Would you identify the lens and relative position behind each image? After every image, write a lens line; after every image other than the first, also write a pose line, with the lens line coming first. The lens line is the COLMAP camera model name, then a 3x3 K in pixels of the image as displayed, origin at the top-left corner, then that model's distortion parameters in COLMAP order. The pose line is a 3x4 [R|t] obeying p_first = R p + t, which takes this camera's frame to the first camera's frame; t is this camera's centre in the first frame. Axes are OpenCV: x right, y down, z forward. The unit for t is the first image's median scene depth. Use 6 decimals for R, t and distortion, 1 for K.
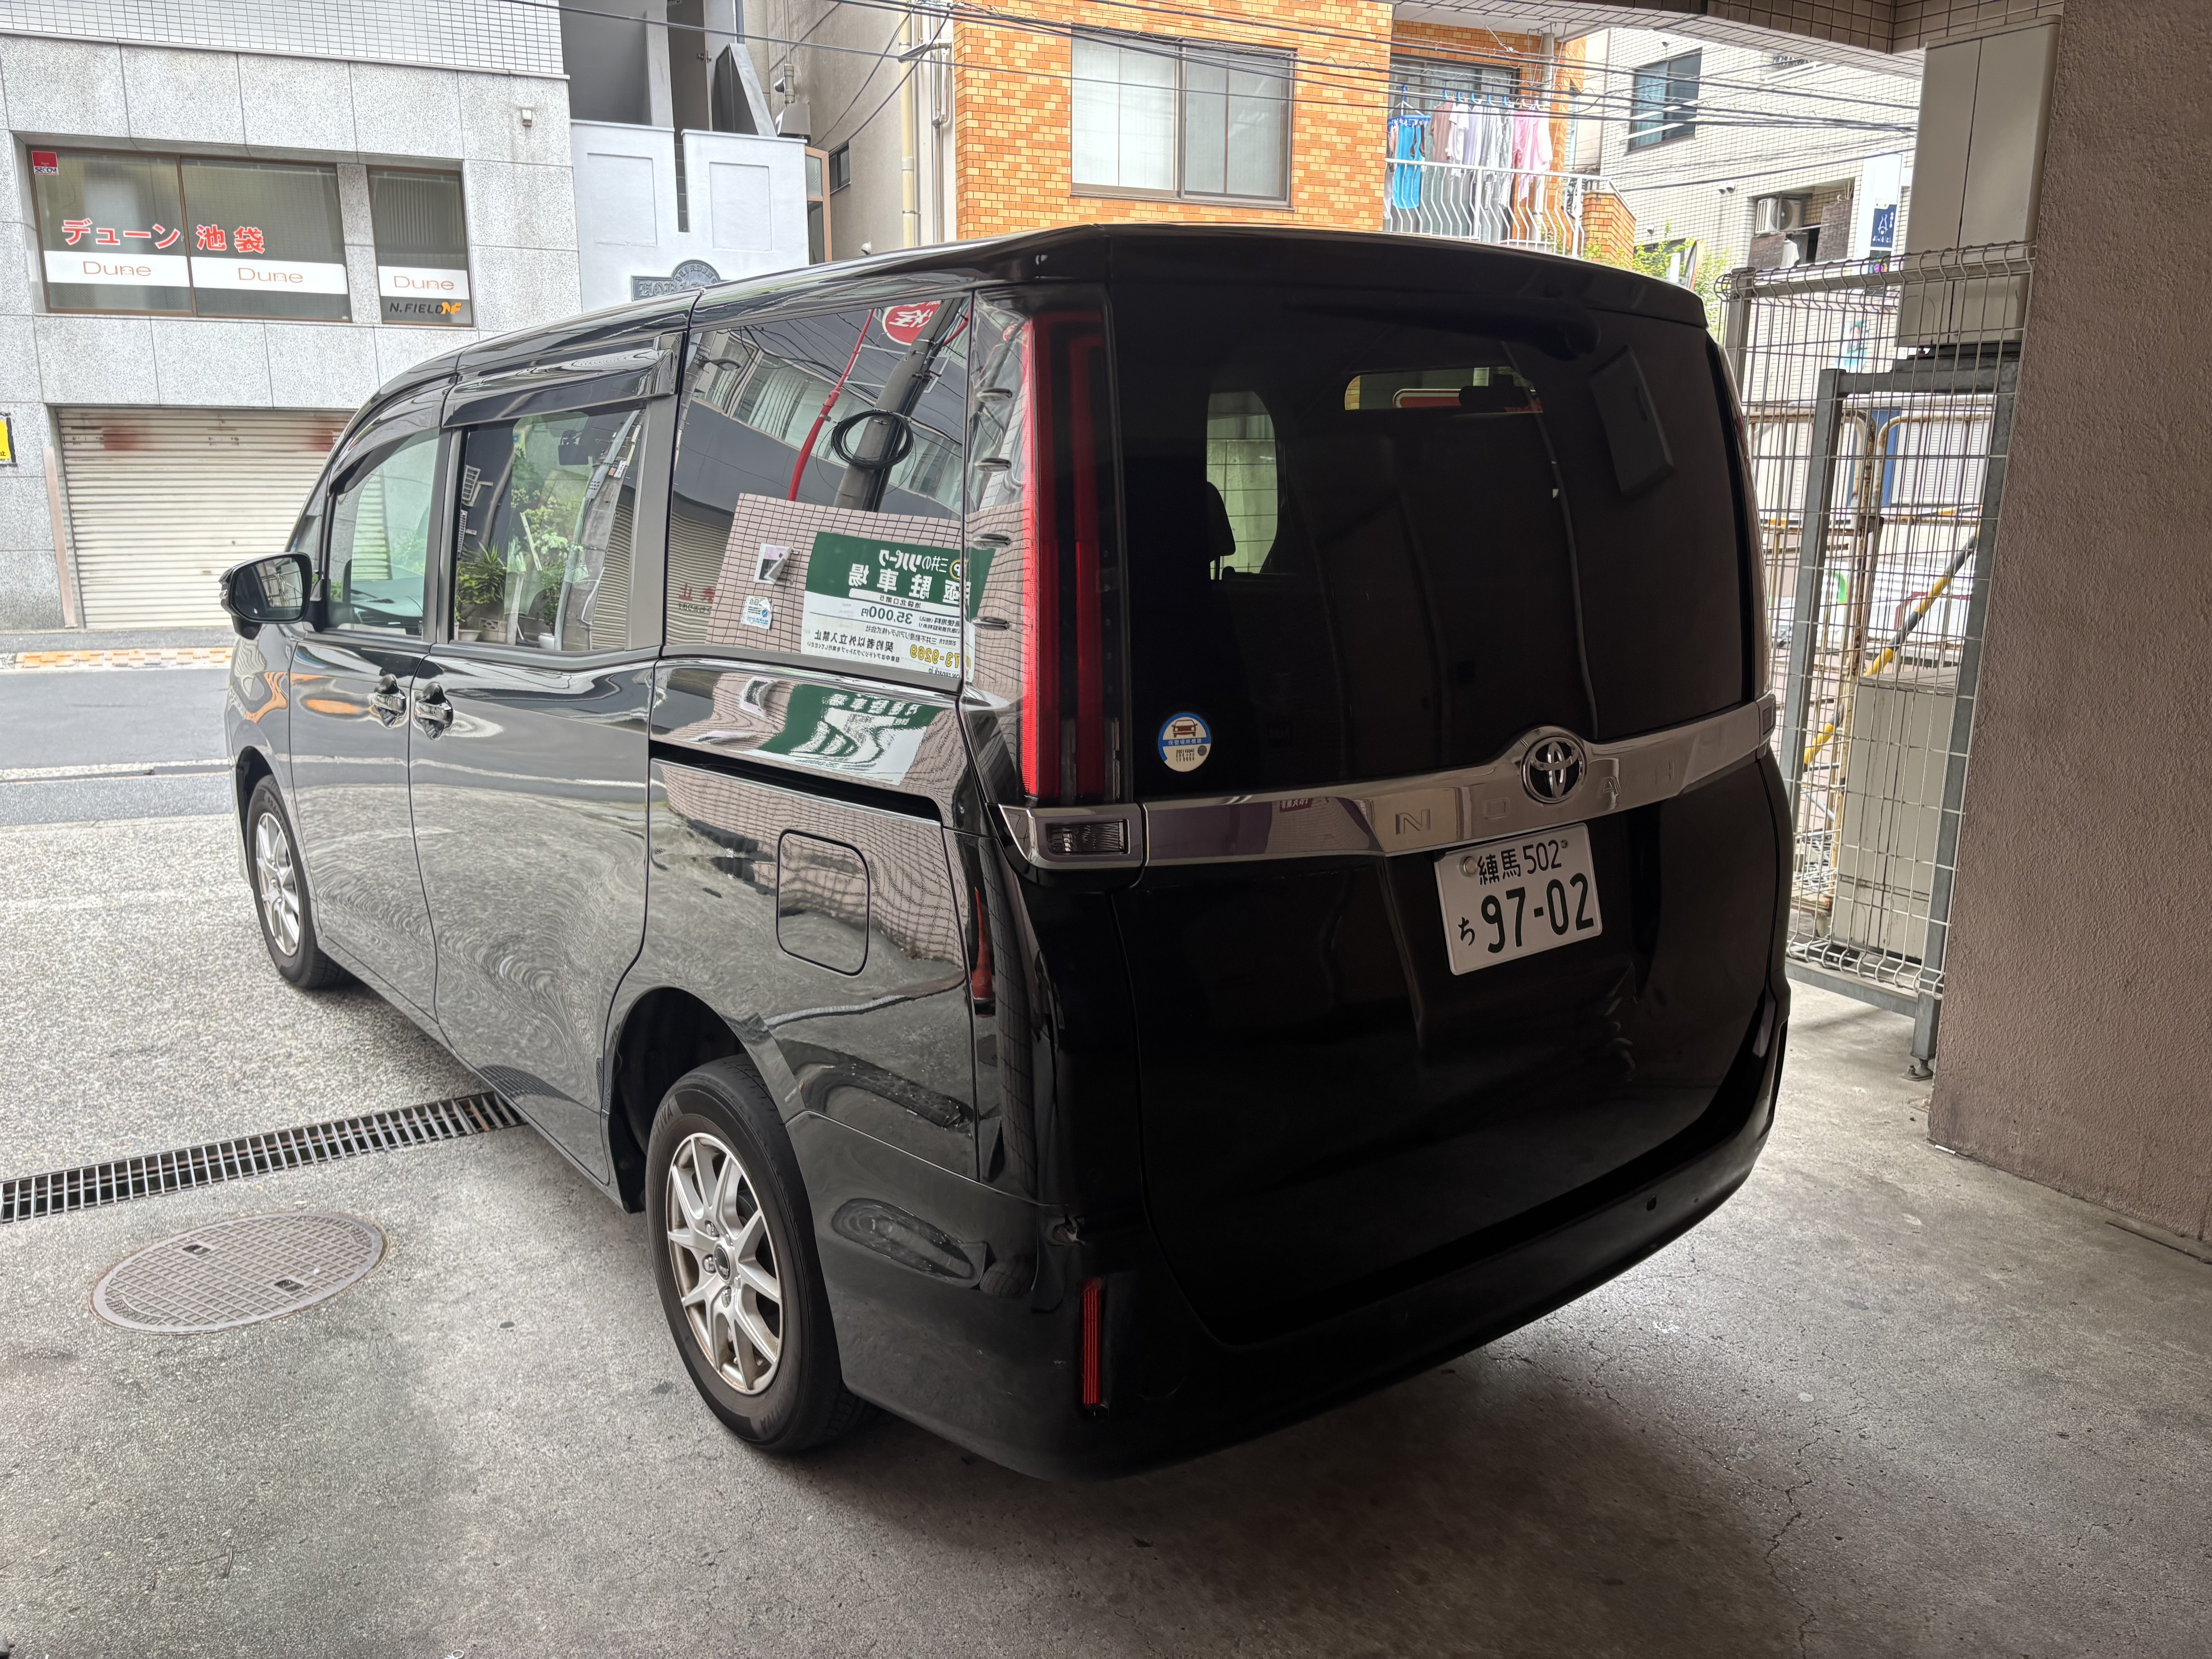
lens RADIAL K [[1656.2, 0, 1108.5], [0, 1656.2, 832.0], [0, 0, 1]] dist [0.049793, -0.054927]
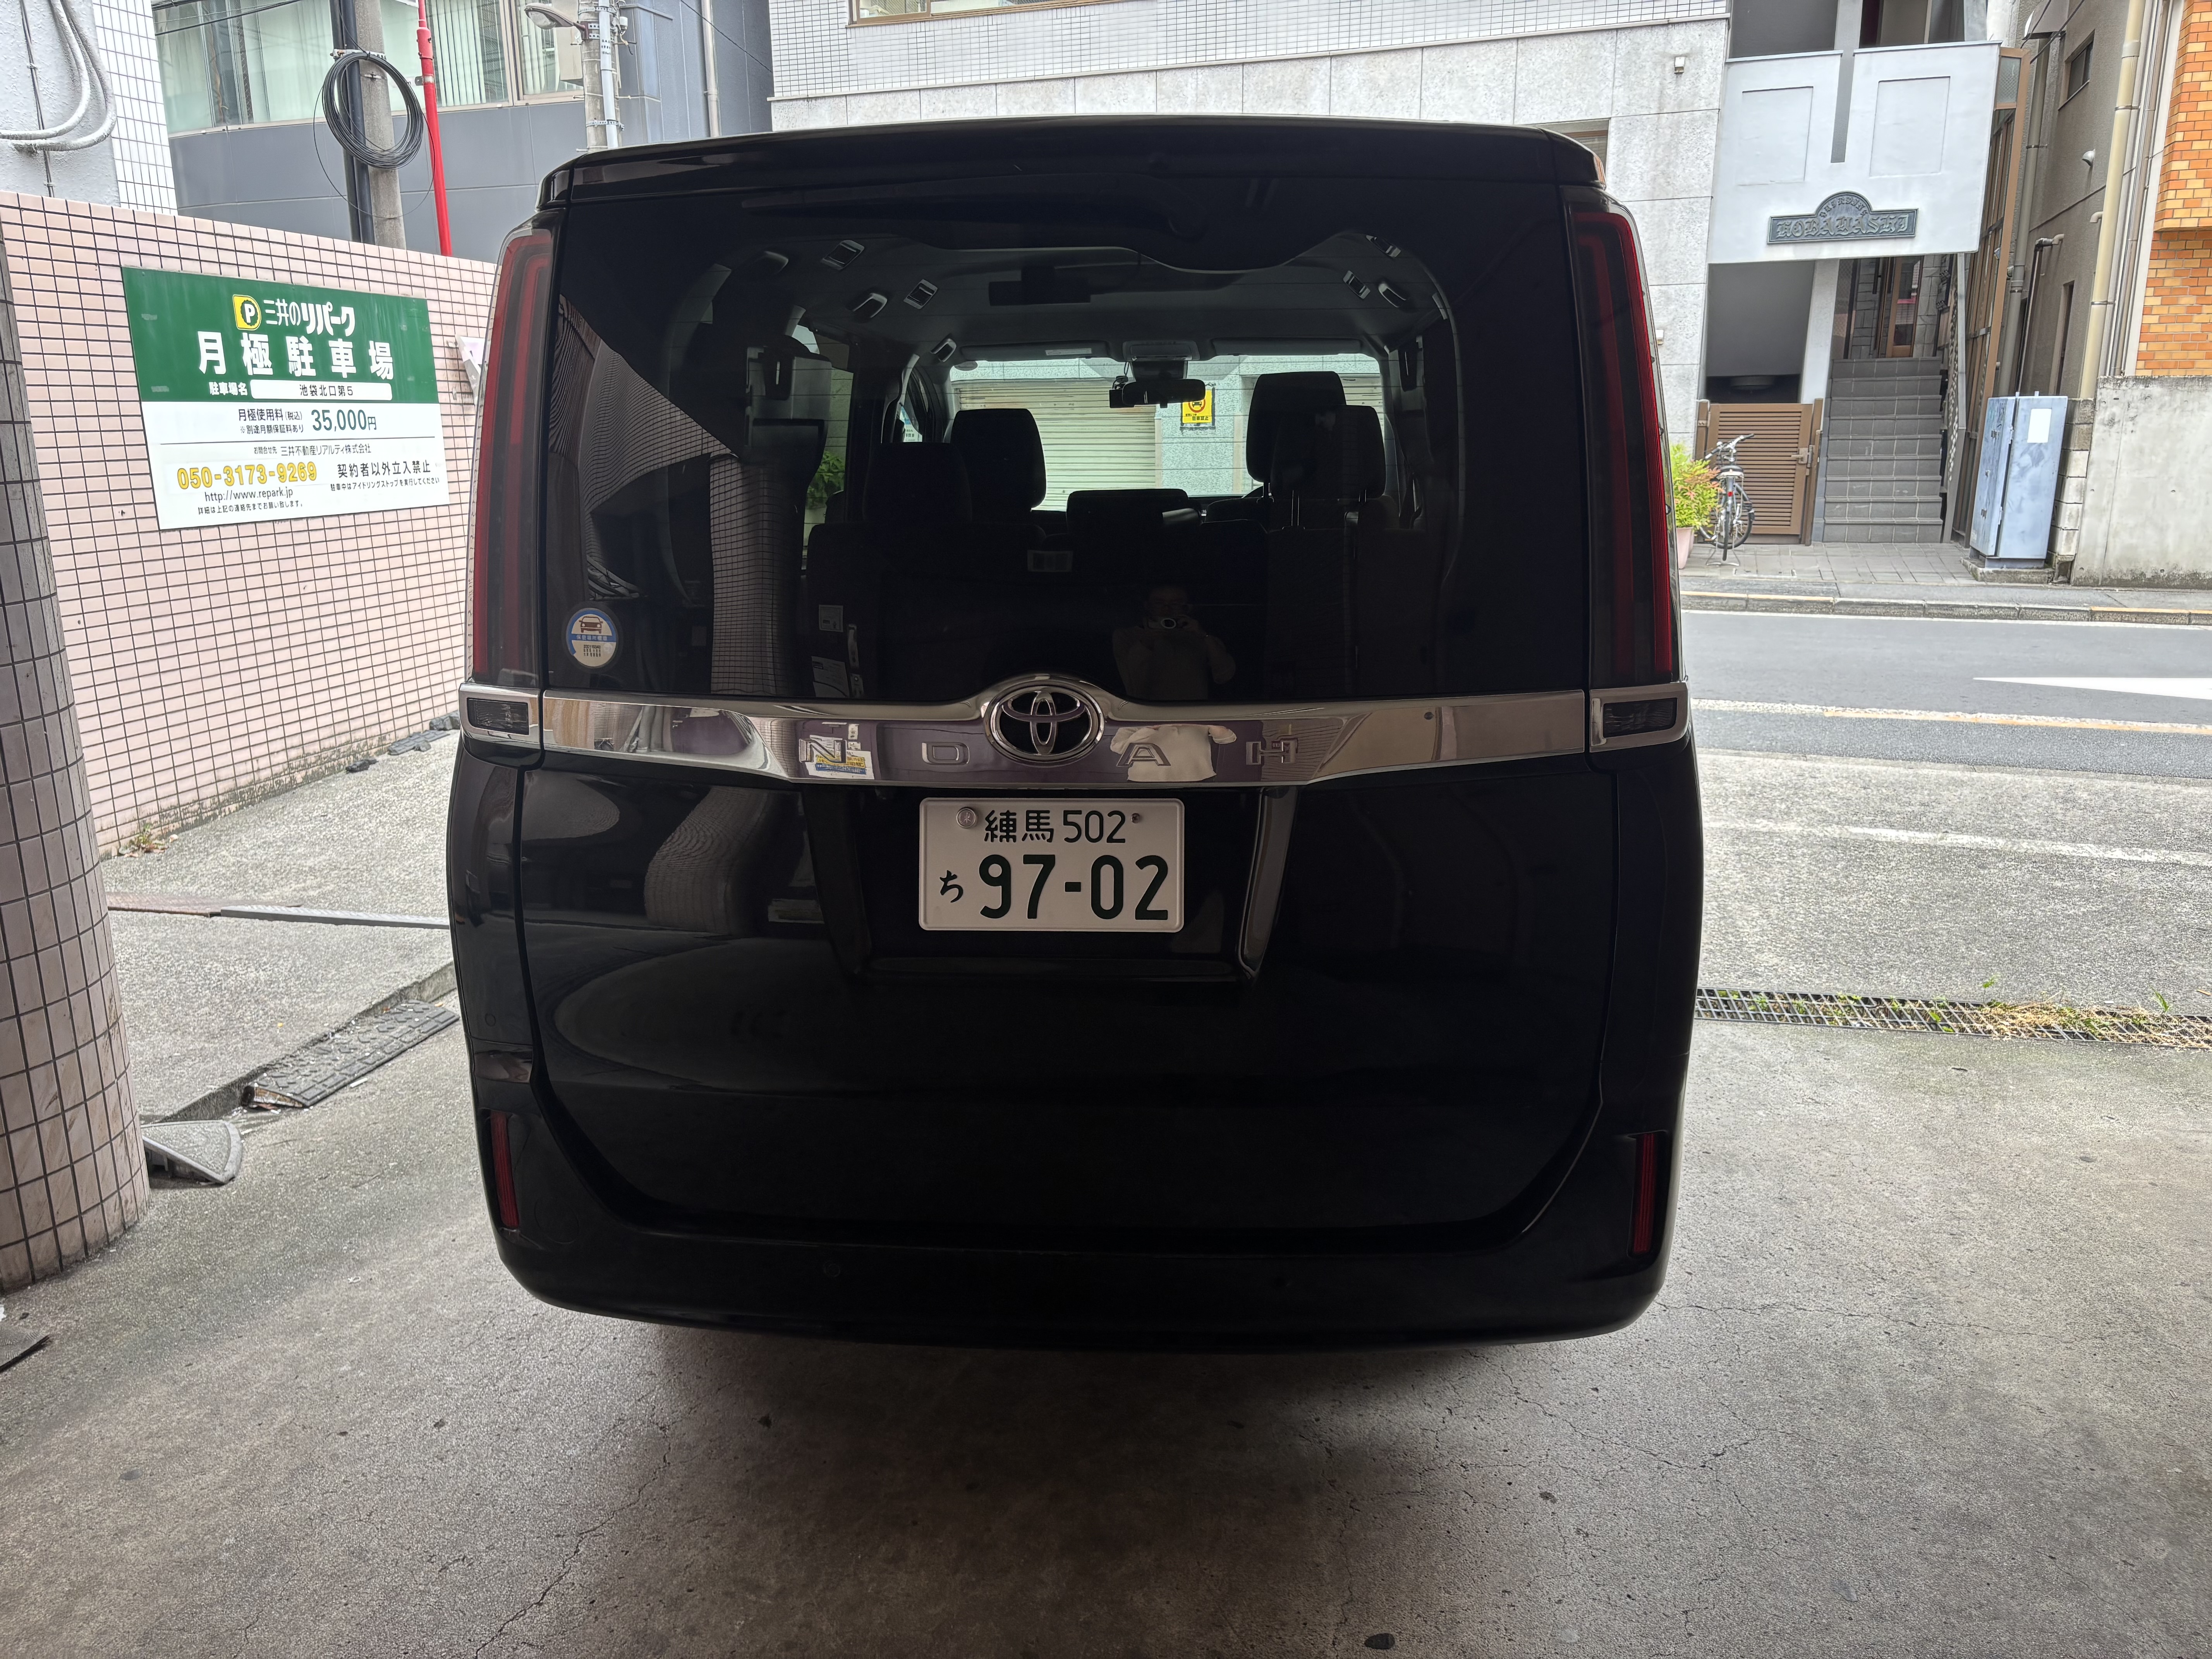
lens RADIAL K [[1656.2, 0, 1115.7], [0, 1656.2, 842.8], [0, 0, 1]] dist [0.049793, -0.054927]
pose [[0.730102, 0.156878, -0.665087, 0.650696], [-0.138352, 0.987069, 0.080950, -0.037179], [0.669186, 0.032915, 0.742365, 0.278200]]
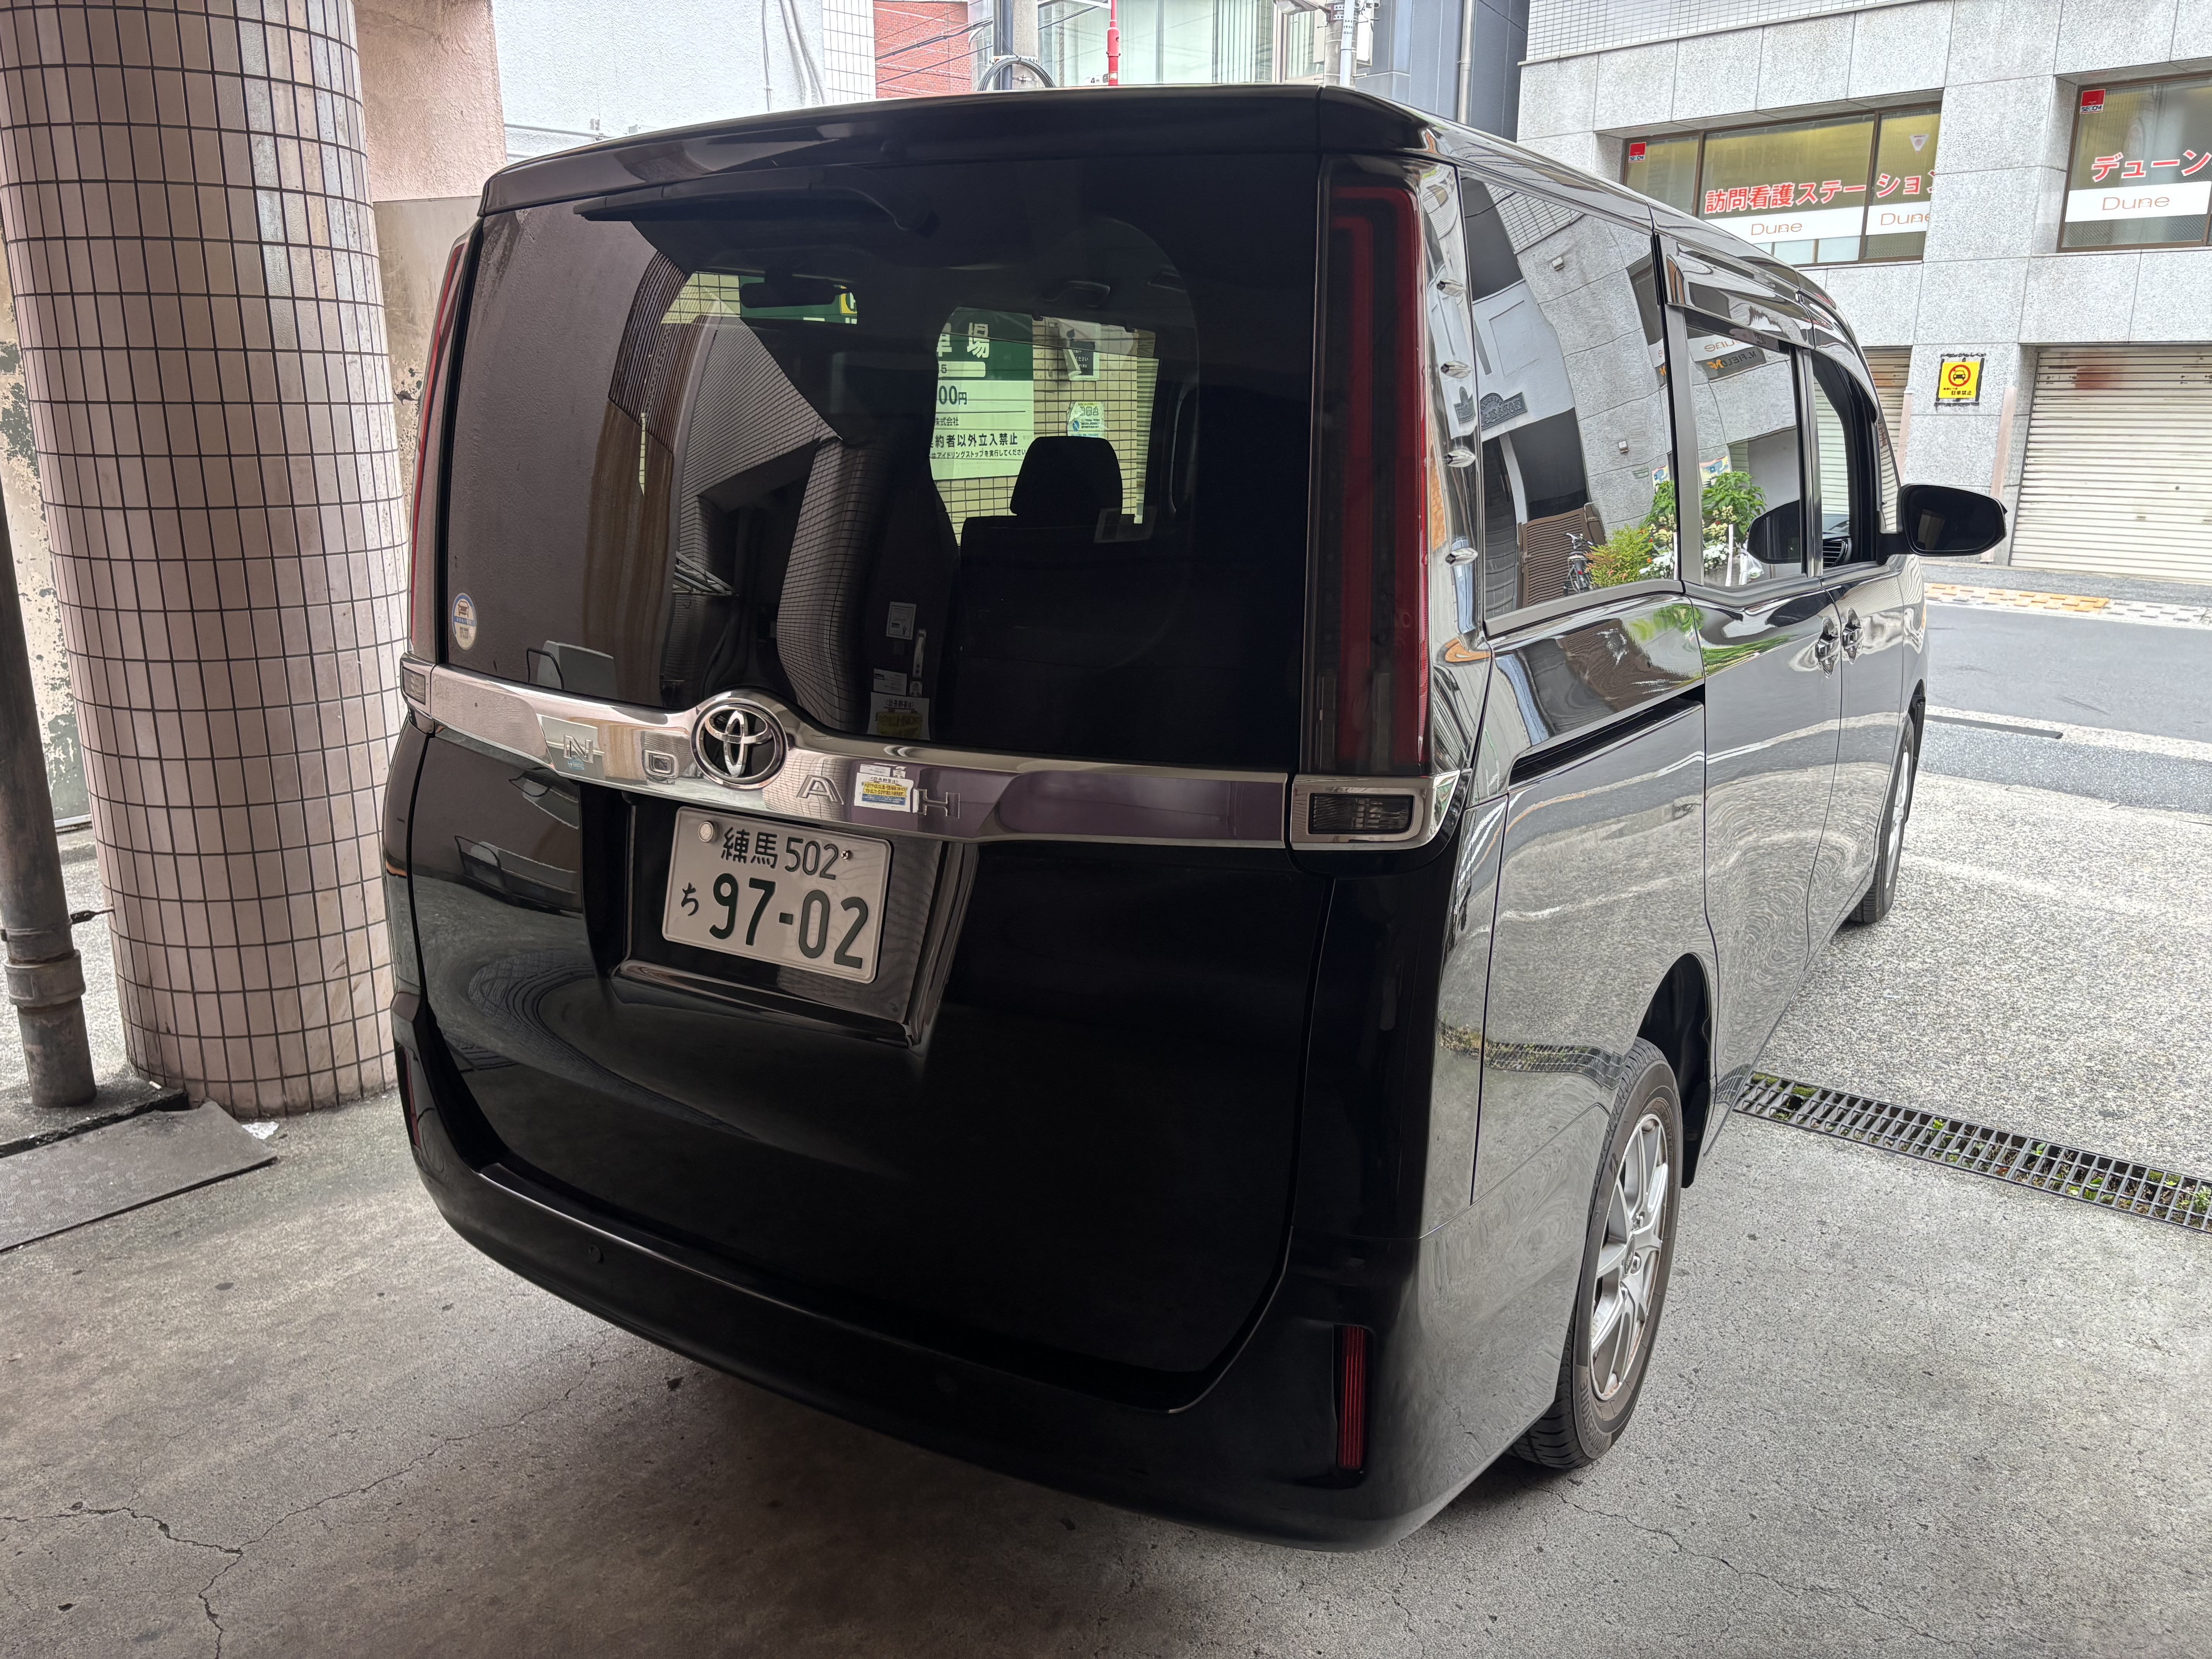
lens RADIAL K [[1656.2, 0, 1126.4], [0, 1656.2, 830.0], [0, 0, 1]] dist [0.049793, -0.054927]
pose [[0.343438, 0.235130, -0.909266, 0.810646], [-0.207393, 0.963240, 0.170753, -0.131119], [0.915990, 0.129933, 0.379577, 0.636640]]
